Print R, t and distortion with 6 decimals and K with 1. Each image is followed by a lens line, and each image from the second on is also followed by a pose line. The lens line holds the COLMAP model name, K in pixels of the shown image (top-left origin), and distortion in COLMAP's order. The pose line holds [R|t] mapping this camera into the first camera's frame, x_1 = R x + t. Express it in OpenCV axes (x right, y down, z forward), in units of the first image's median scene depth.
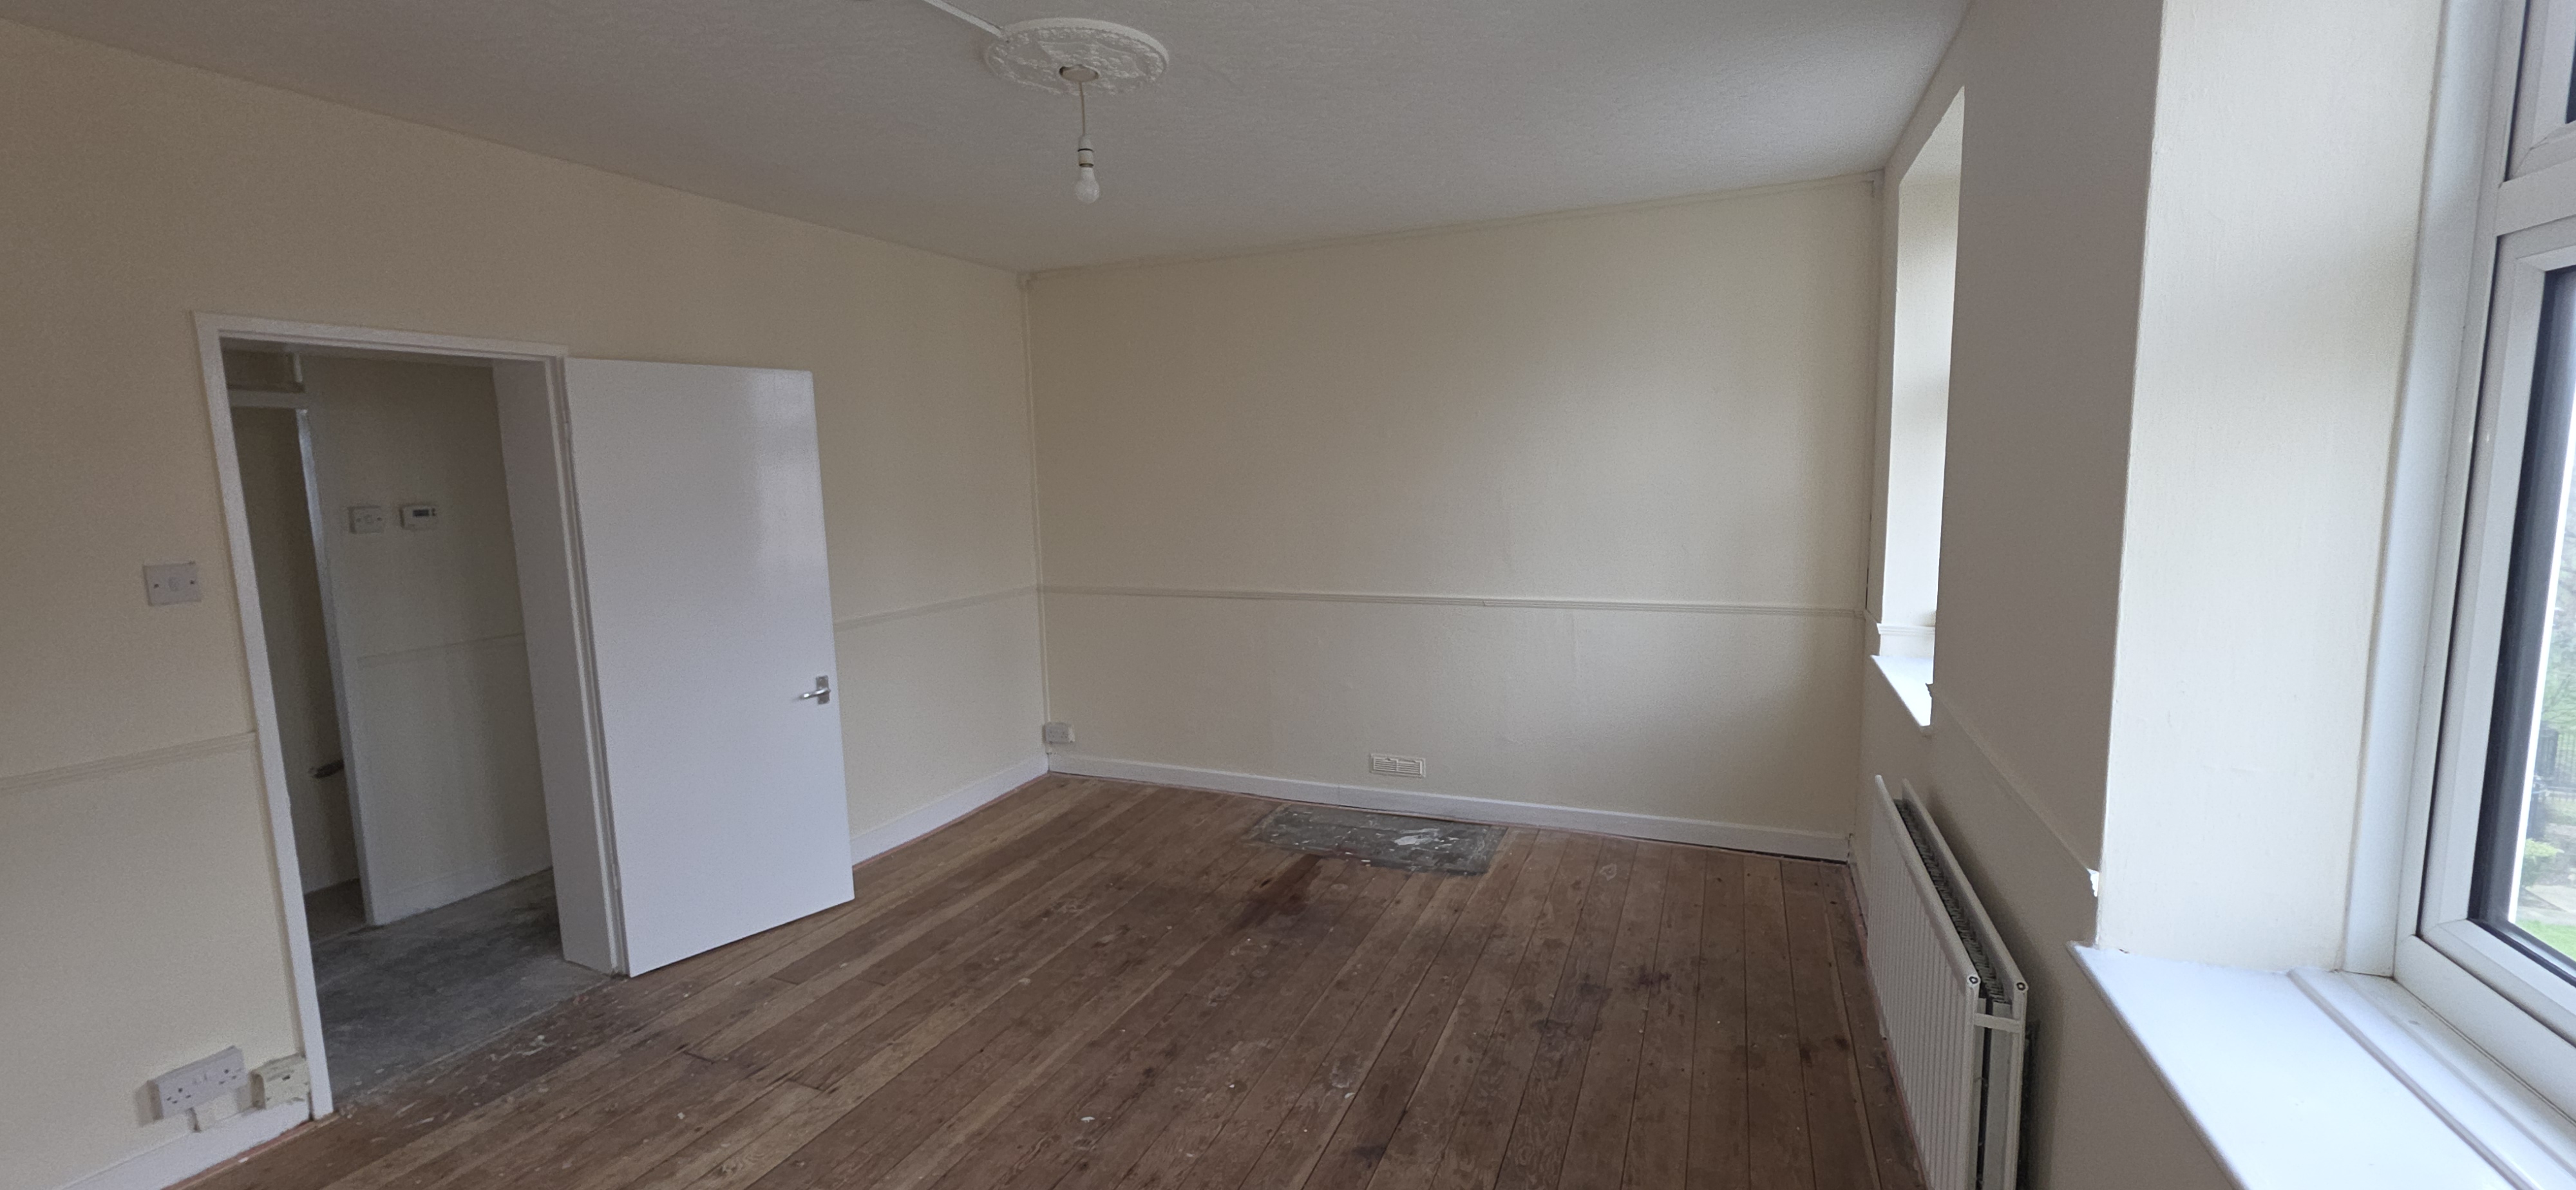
lens RADIAL K [[1025.6, 0, 1280.8], [0, 1025.6, 596.5], [0, 0, 1]] dist [0.012172, 0.000022]
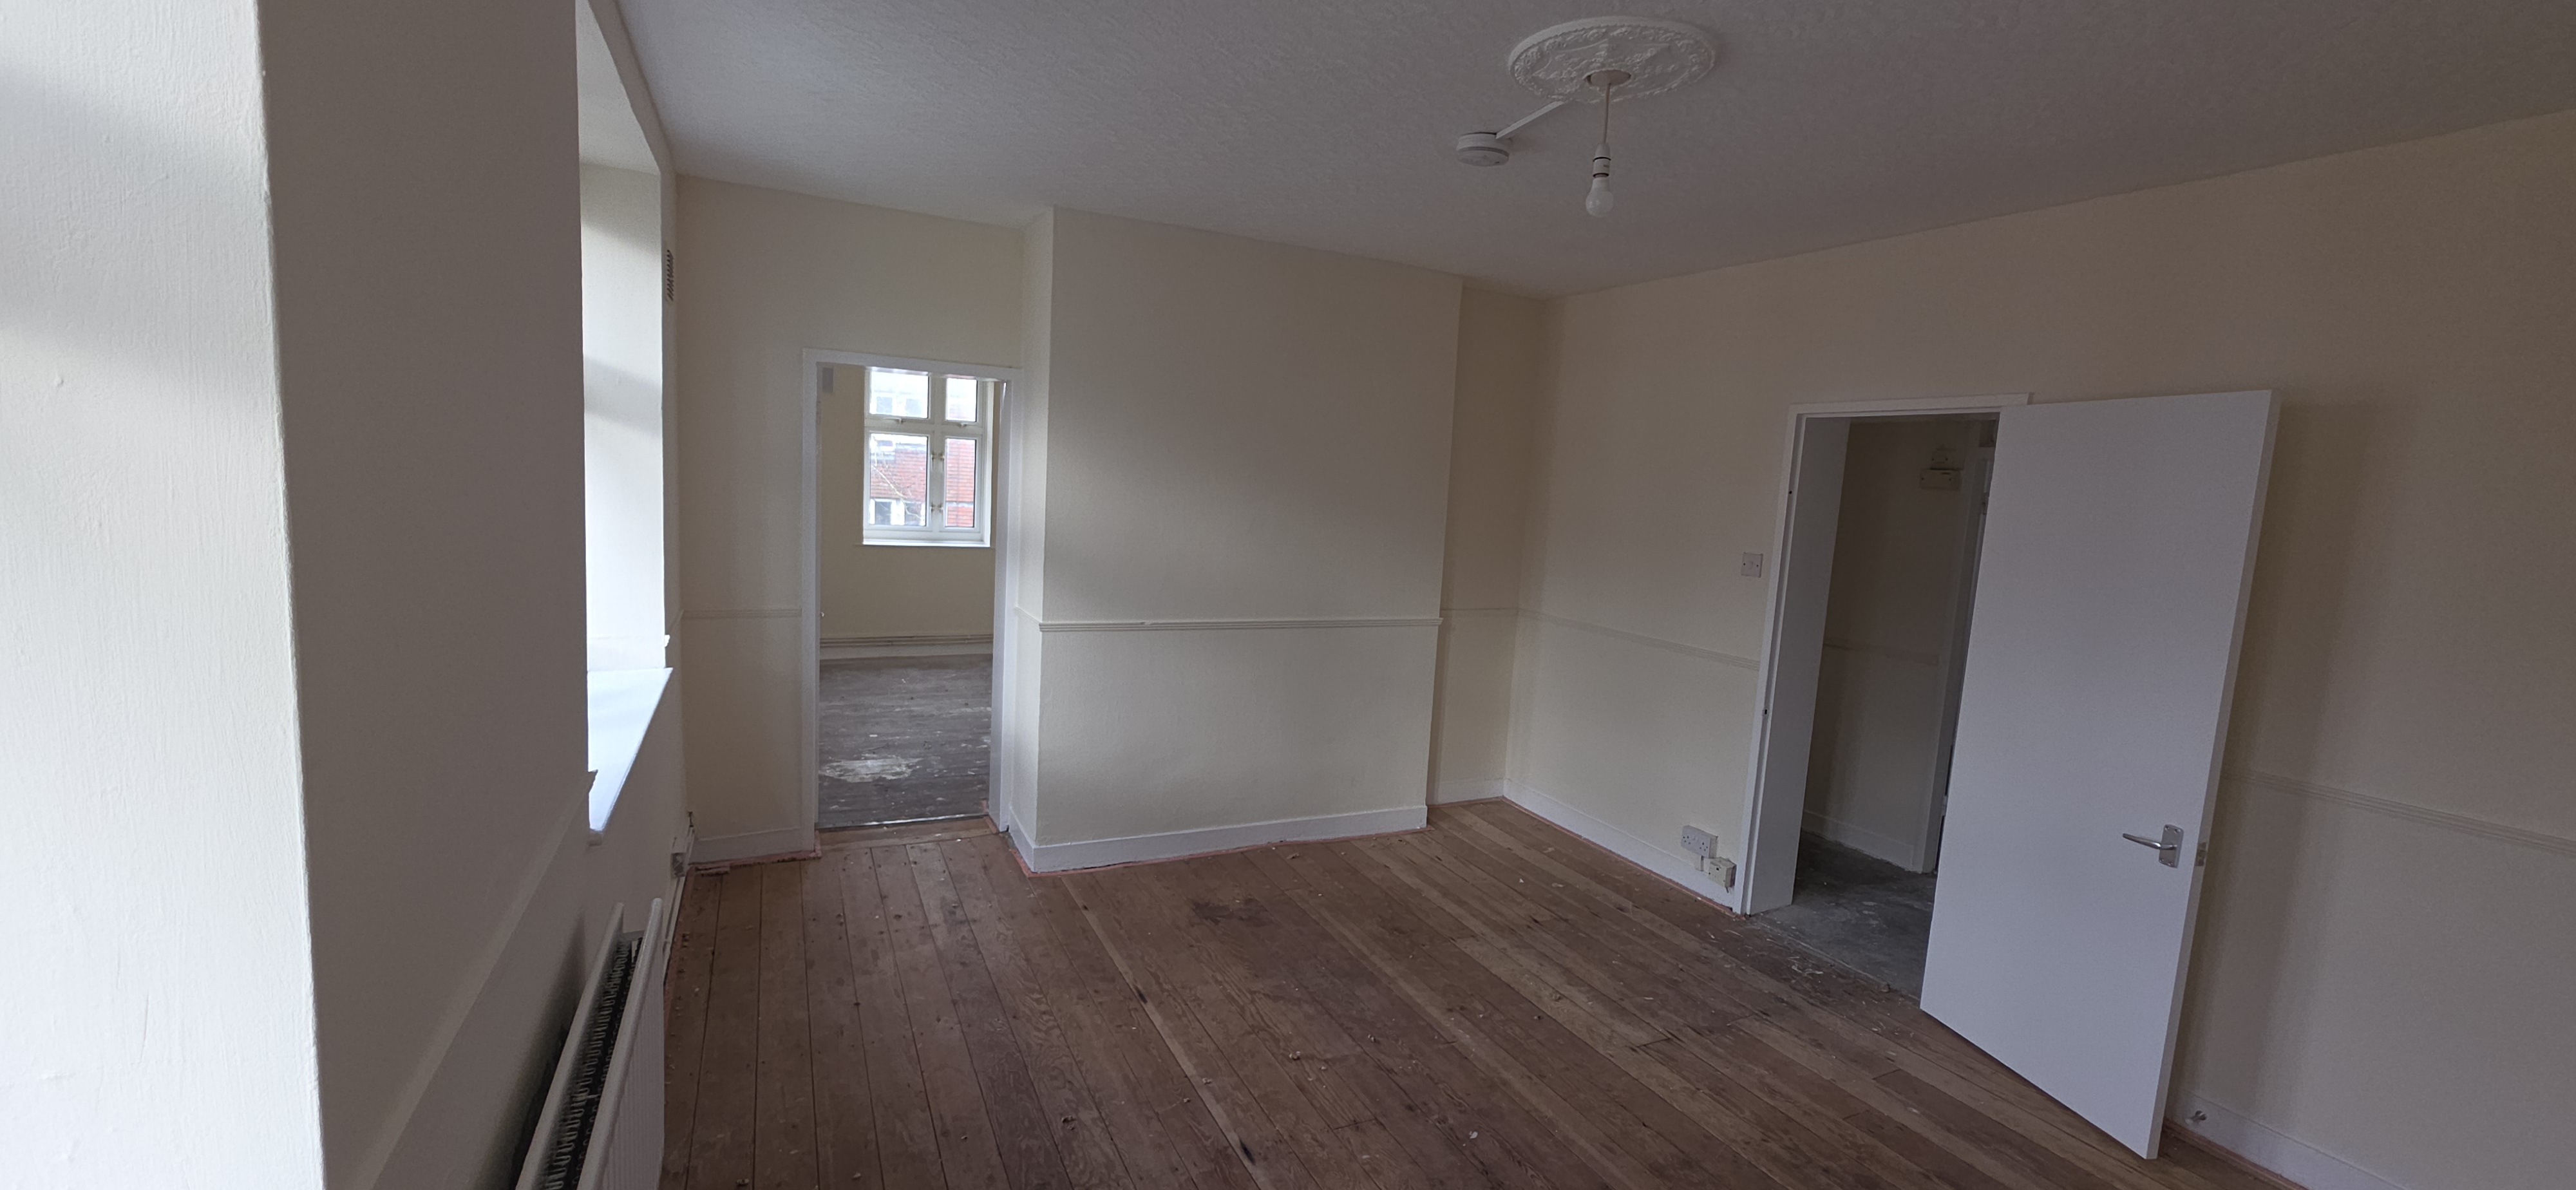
lens RADIAL K [[1025.6, 0, 1279.8], [0, 1025.6, 591.0], [0, 0, 1]] dist [0.012172, 0.000022]
pose [[-0.648525, 0.075039, -0.757486, 0.634777], [-0.135671, 0.967800, 0.212029, -0.195029], [0.749005, 0.240275, -0.617462, 1.283310]]
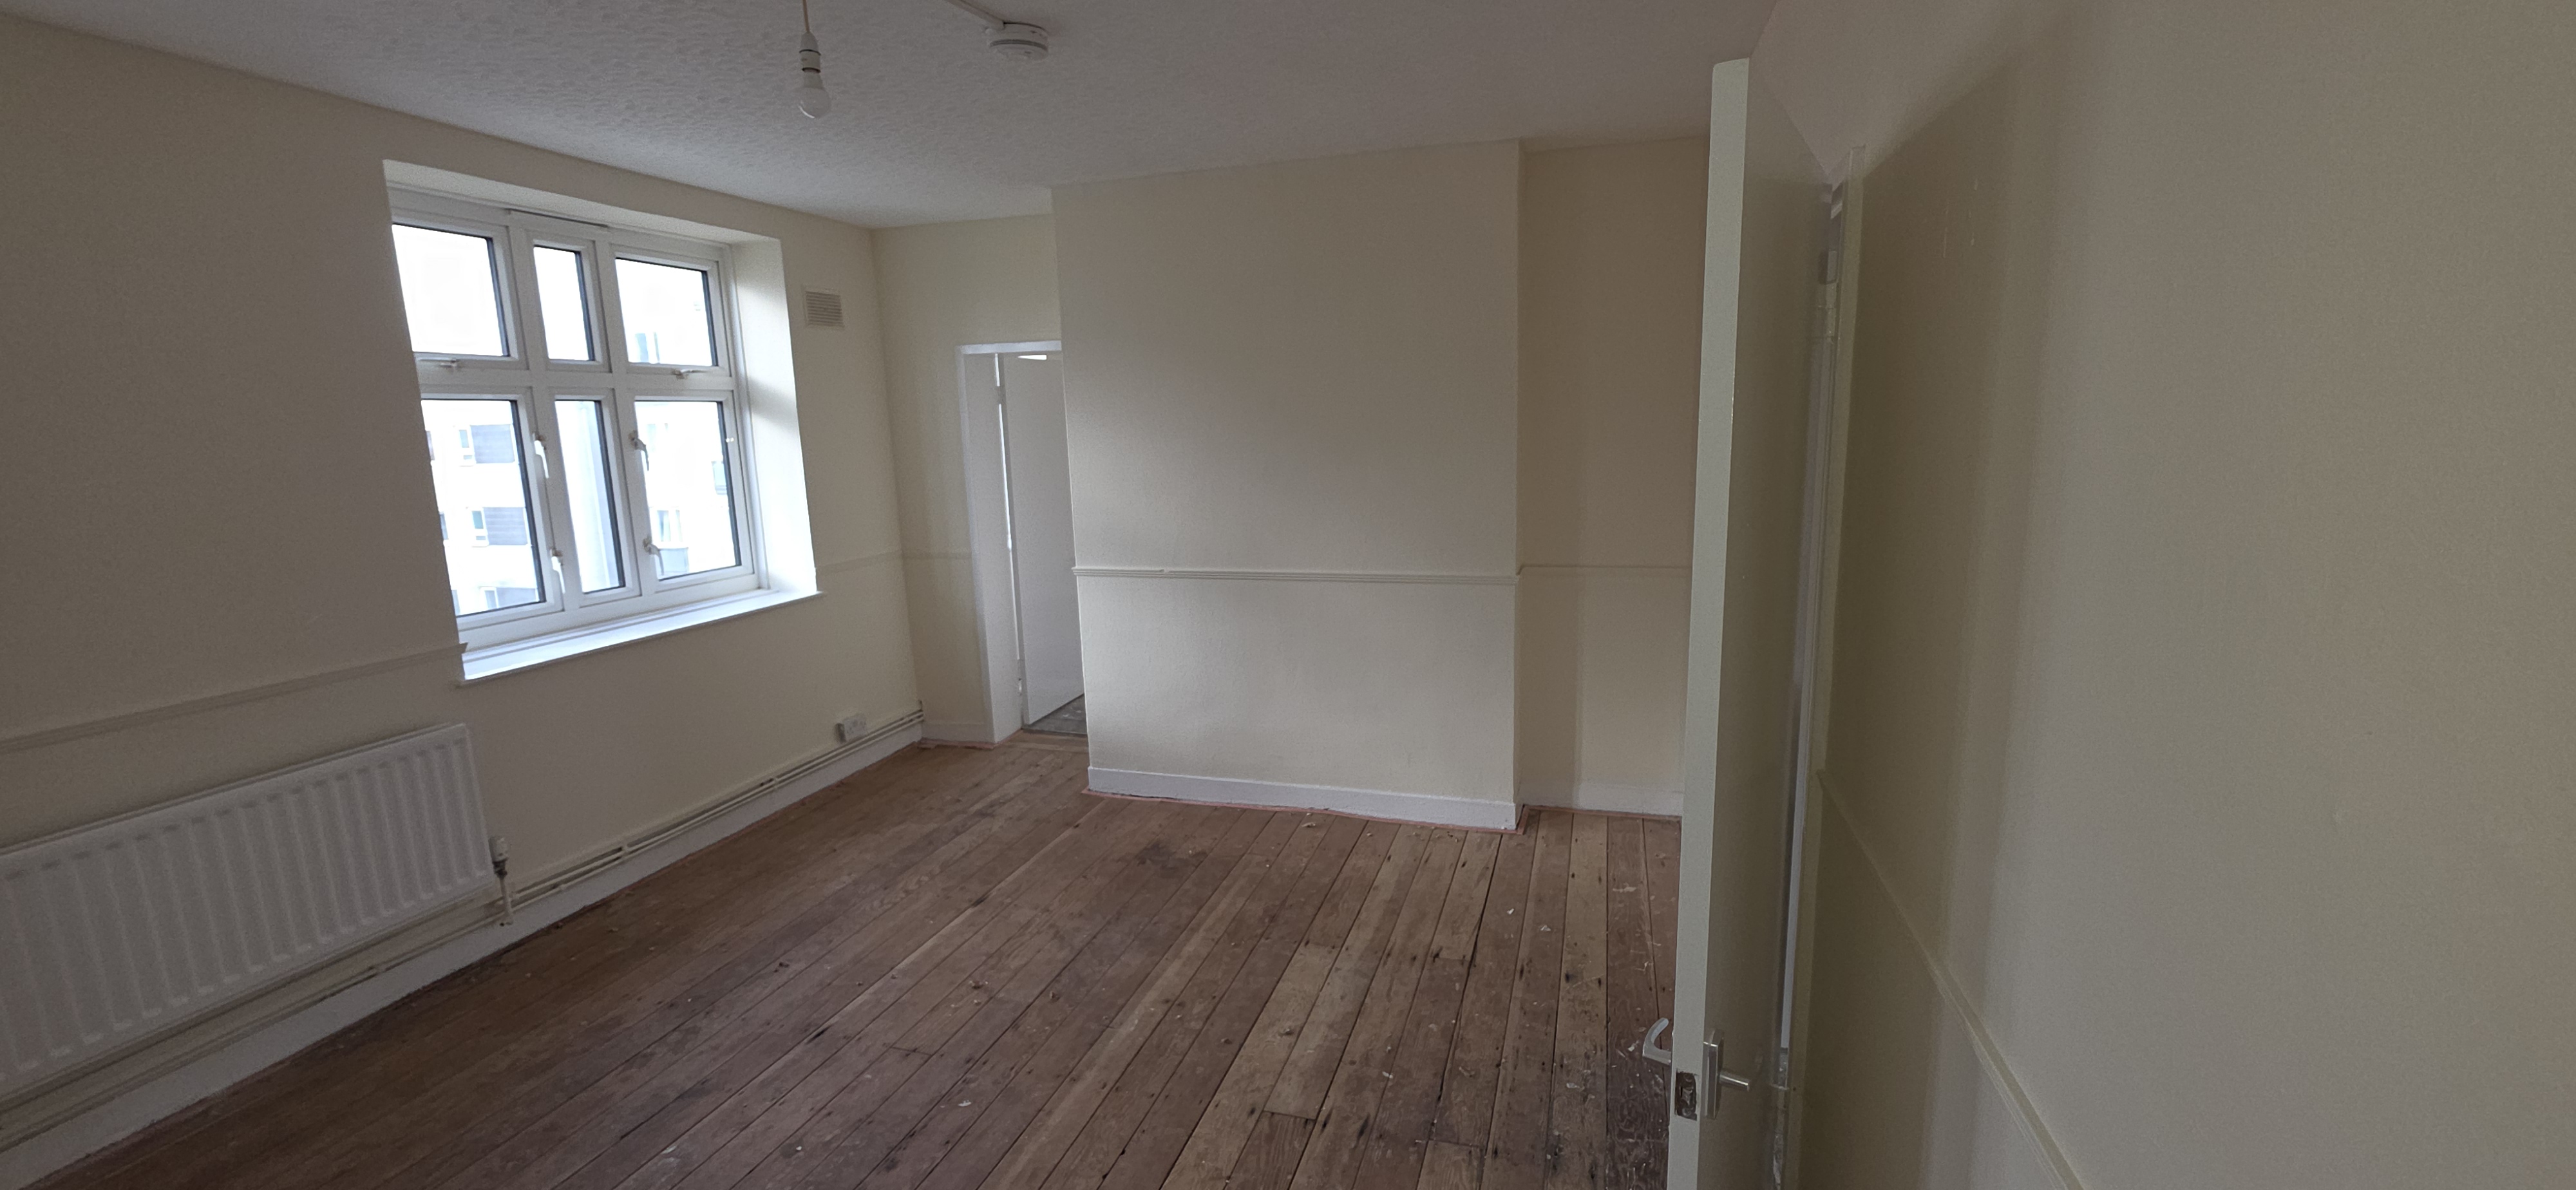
lens RADIAL K [[1025.6, 0, 1283.1], [0, 1025.6, 589.2], [0, 0, 1]] dist [0.012172, 0.000022]
pose [[-0.992280, 0.072314, -0.100749, -0.402271], [0.040131, 0.955920, 0.290871, -0.222642], [0.117342, 0.284582, -0.951443, 1.731216]]
